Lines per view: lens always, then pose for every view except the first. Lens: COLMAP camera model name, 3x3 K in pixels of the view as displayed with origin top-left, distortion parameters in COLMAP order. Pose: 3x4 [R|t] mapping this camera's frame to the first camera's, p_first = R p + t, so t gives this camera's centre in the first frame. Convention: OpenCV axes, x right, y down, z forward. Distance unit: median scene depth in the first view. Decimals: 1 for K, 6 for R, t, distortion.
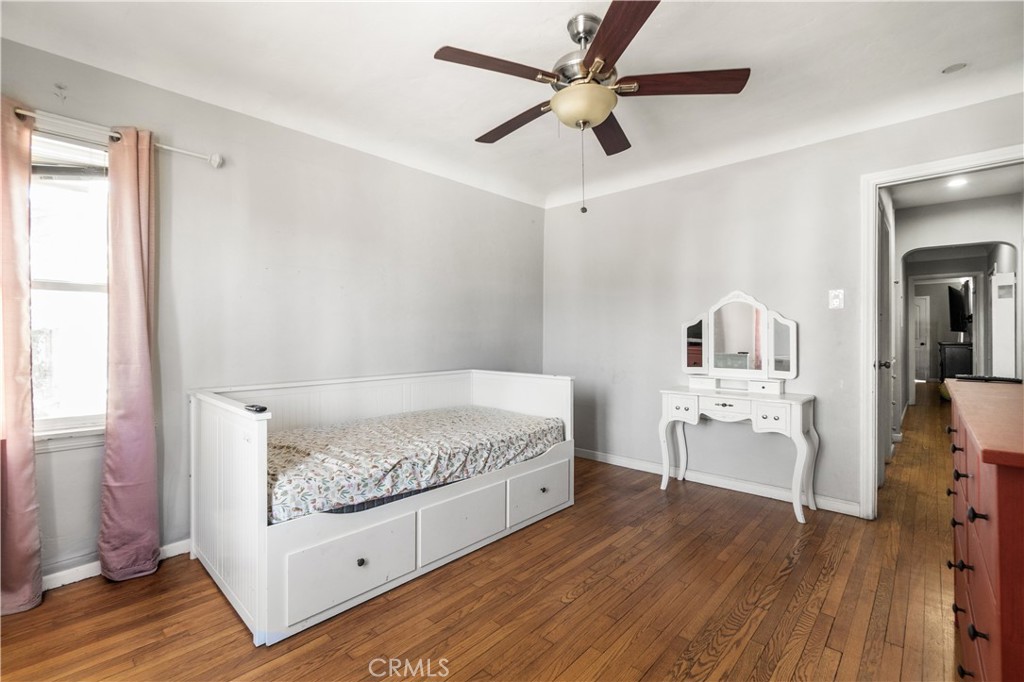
lens RADIAL K [[453.2, 0, 508.4], [0, 453.2, 336.5], [0, 0, 1]] dist [-0.002841, 0.000238]
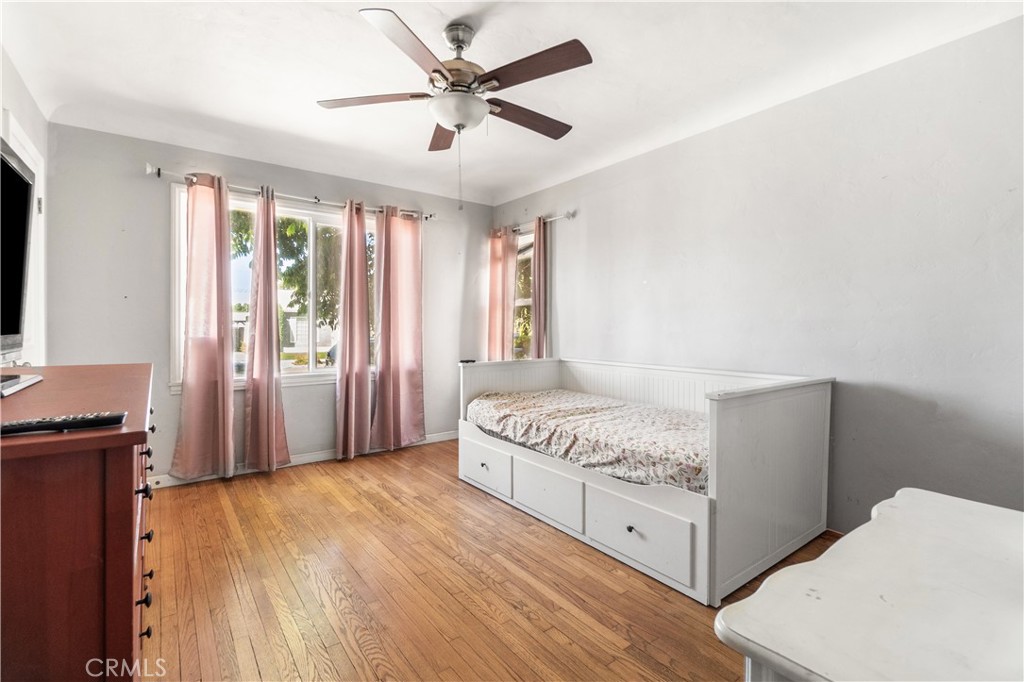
lens RADIAL K [[453.2, 0, 489.3], [0, 453.2, 327.6], [0, 0, 1]] dist [-0.002841, 0.000238]
pose [[-0.188627, 0.006560, -0.982027, 0.986576], [-0.002669, 0.999971, 0.007193, -0.003056], [0.982045, 0.003978, -0.188604, 1.039269]]
